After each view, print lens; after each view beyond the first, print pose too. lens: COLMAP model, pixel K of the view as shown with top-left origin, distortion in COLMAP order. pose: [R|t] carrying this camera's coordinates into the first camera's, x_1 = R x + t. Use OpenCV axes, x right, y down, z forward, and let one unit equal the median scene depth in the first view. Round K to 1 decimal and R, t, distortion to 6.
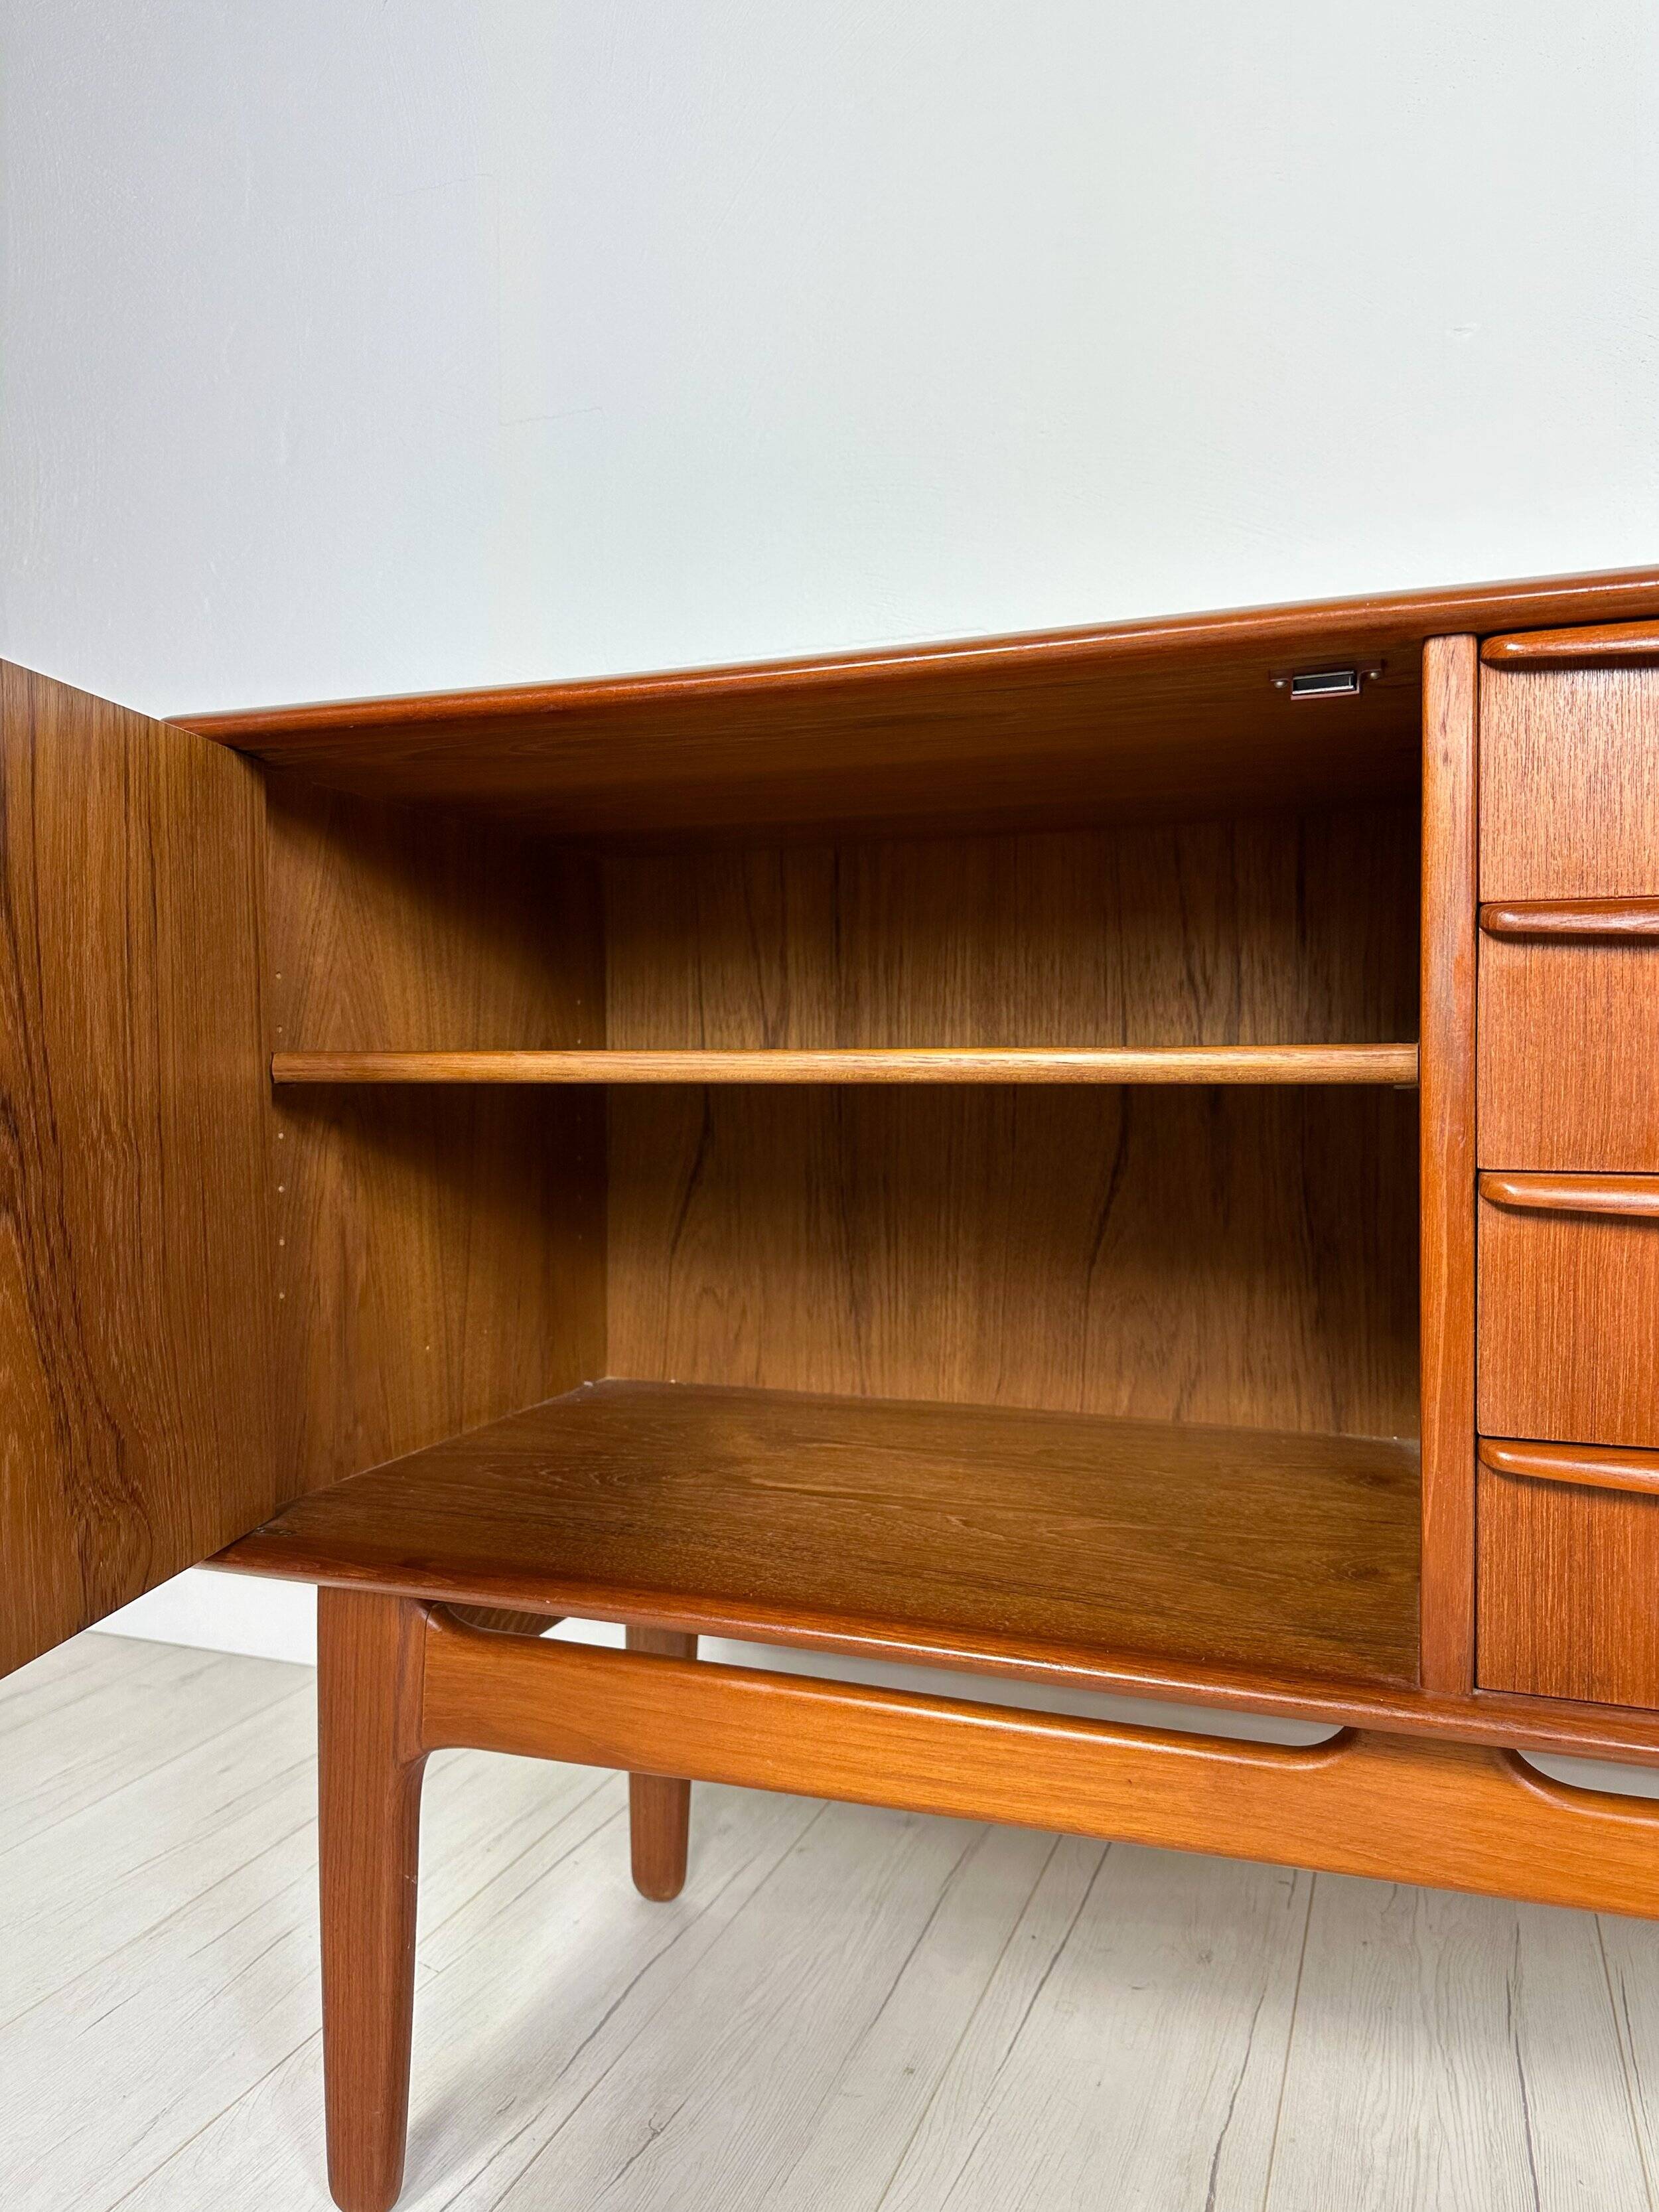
lens RADIAL K [[1613.5, 0, 822.3], [0, 1613.5, 1097.9], [0, 0, 1]] dist [-0.004887, 0.002235]
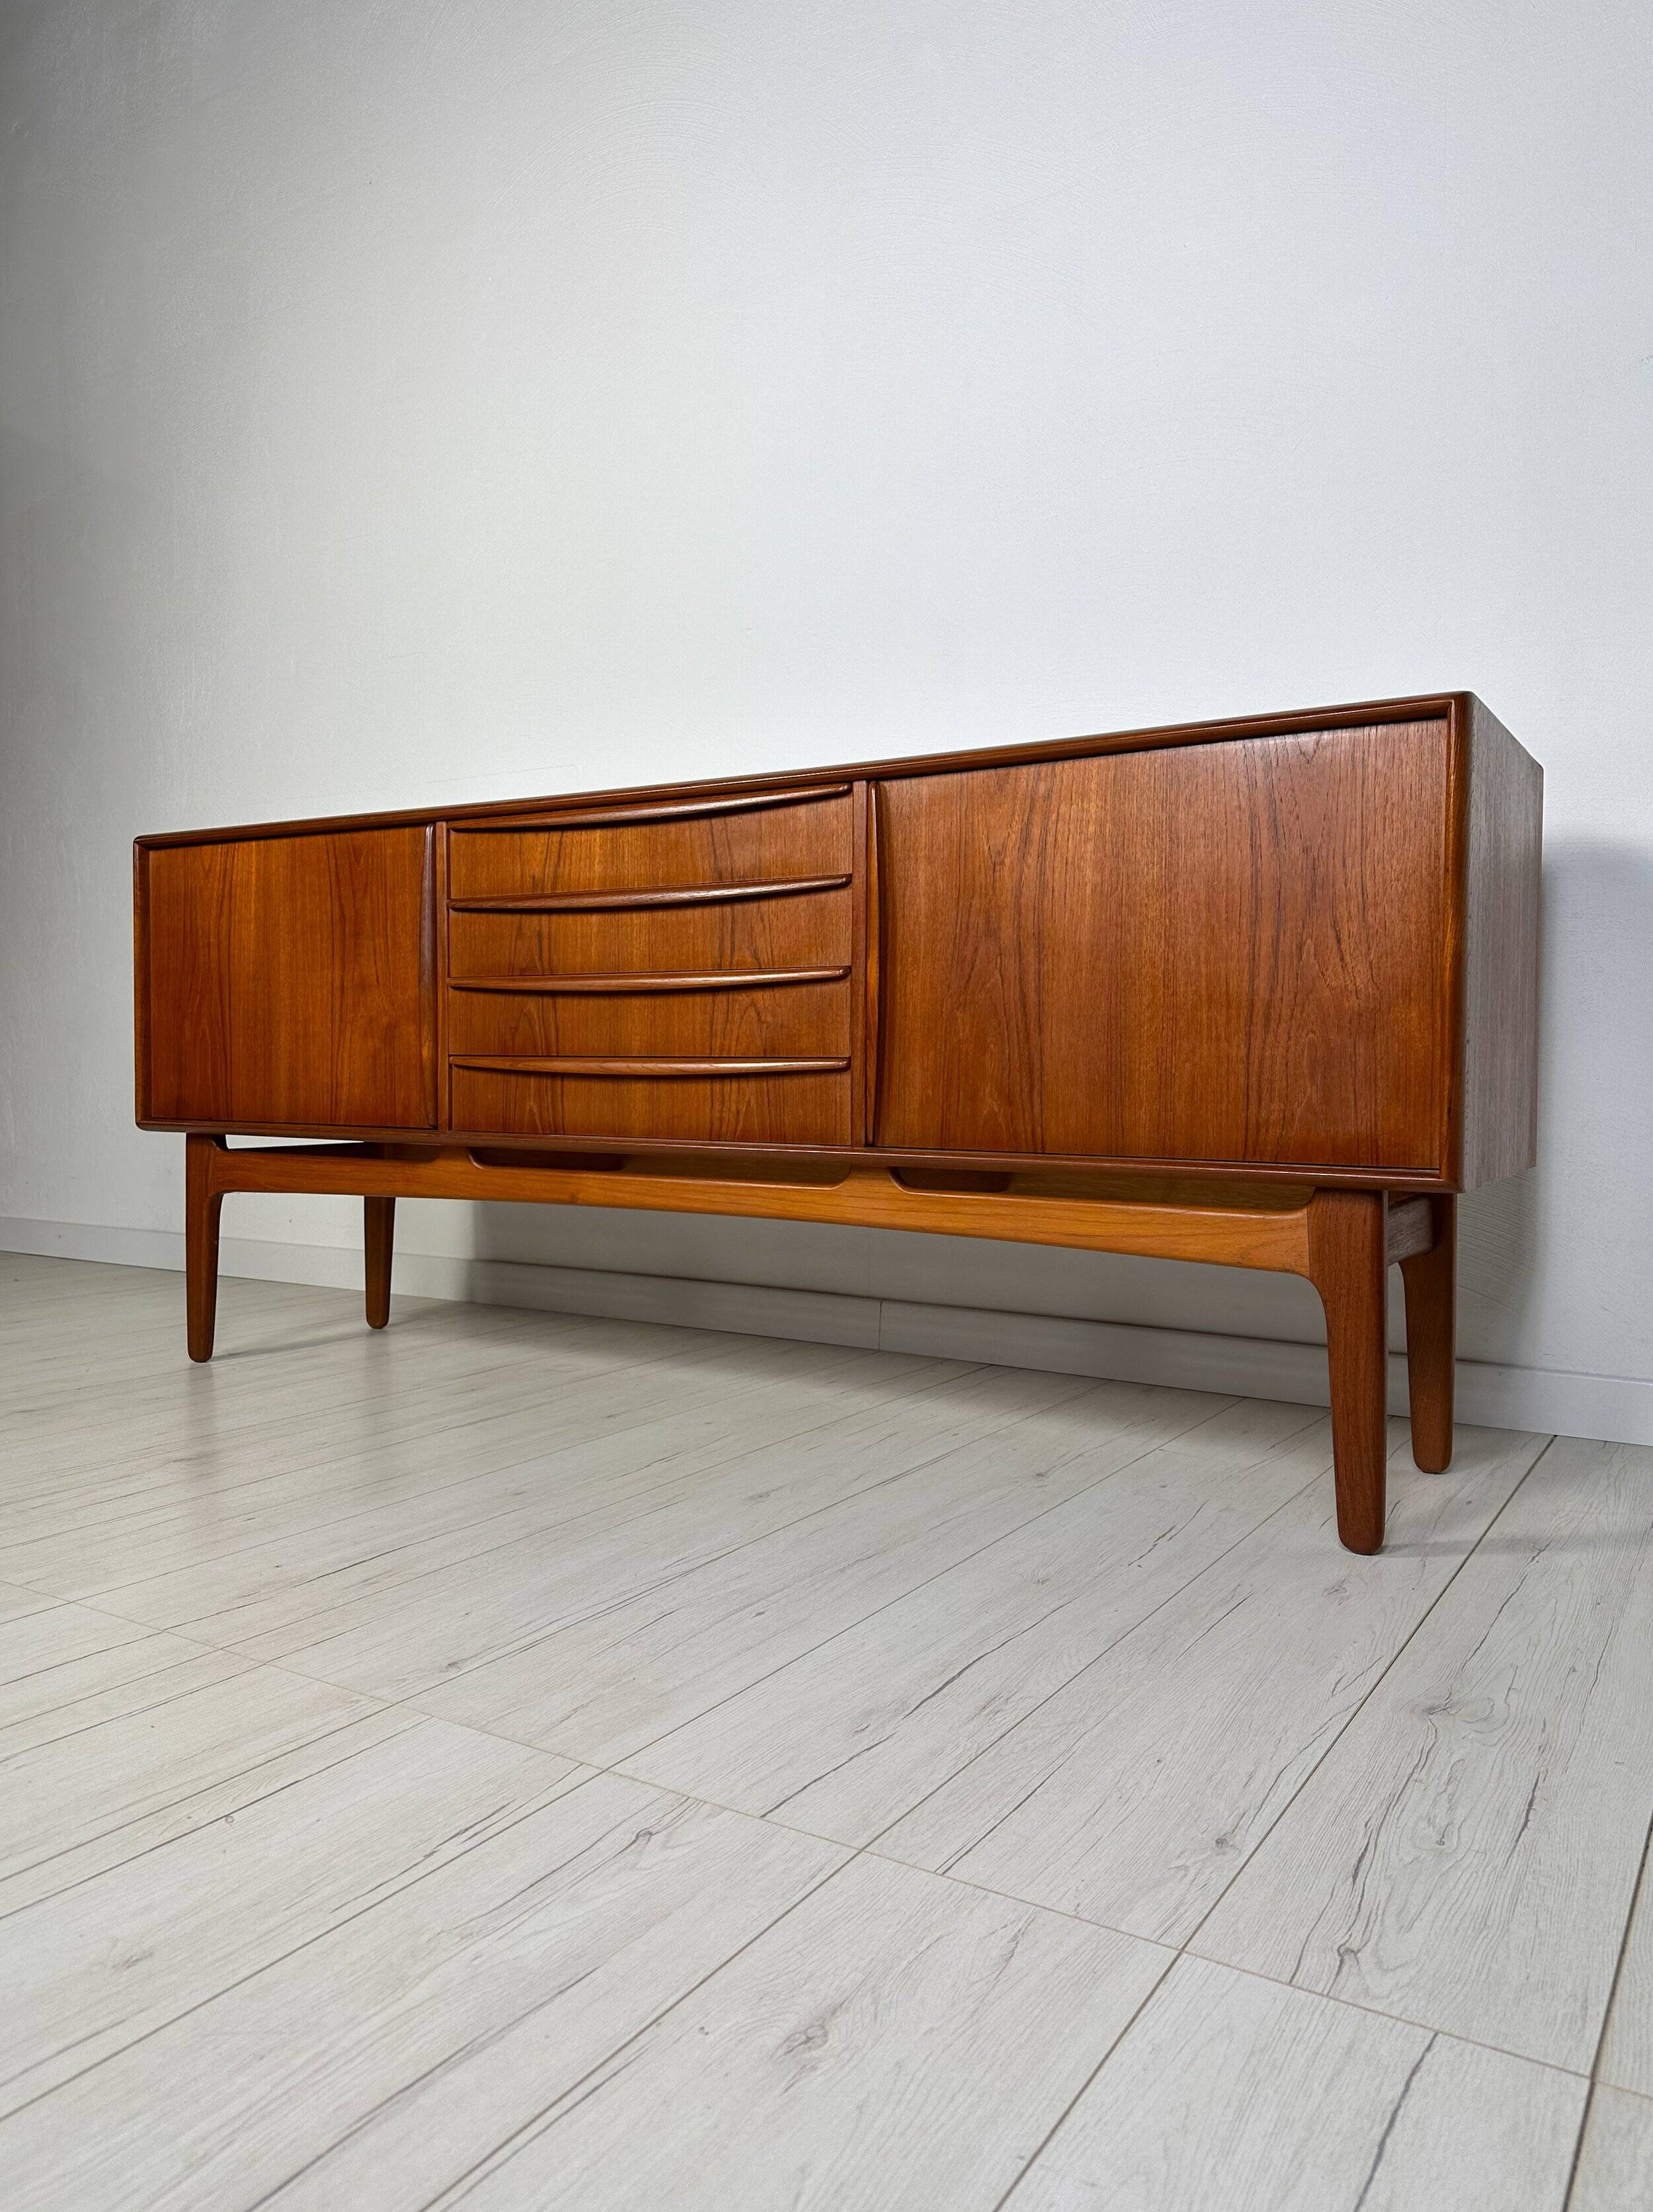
lens RADIAL K [[1558.0, 0, 830.9], [0, 1558.0, 1121.1], [0, 0, 1]] dist [0.085938, -0.001511]
pose [[0.981362, 0.016677, -0.191443, 1.846188], [-0.014233, 0.999799, 0.014133, 0.291563], [0.191640, -0.011145, 0.981402, -2.121647]]
